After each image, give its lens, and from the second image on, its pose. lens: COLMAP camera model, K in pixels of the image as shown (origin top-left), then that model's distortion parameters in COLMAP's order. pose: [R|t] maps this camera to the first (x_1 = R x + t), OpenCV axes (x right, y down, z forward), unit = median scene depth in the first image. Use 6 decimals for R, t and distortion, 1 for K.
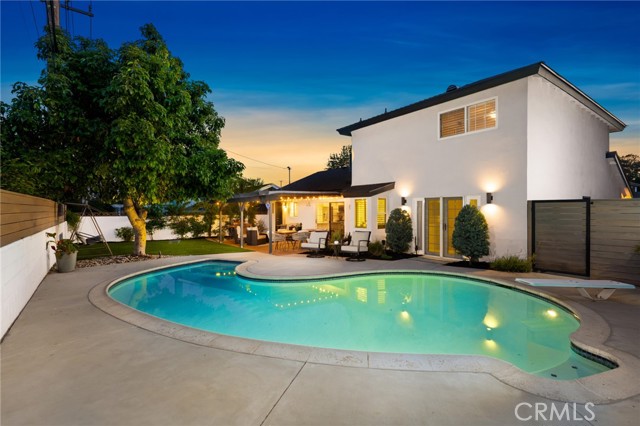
lens RADIAL K [[306.7, 0, 320.0], [0, 306.7, 213.0], [0, 0, 1]] dist [0.002546, 0.000171]
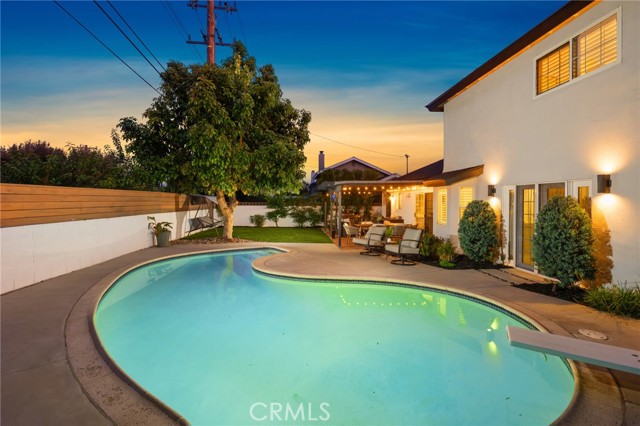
lens RADIAL K [[306.5, 0, 319.1], [0, 306.5, 204.1], [0, 0, 1]] dist [-0.000286, -0.000125]
pose [[0.849618, 0.012857, -0.527242, 0.309364], [-0.013374, 0.999907, 0.002833, -0.002885], [0.527229, 0.004644, 0.849710, 0.165369]]
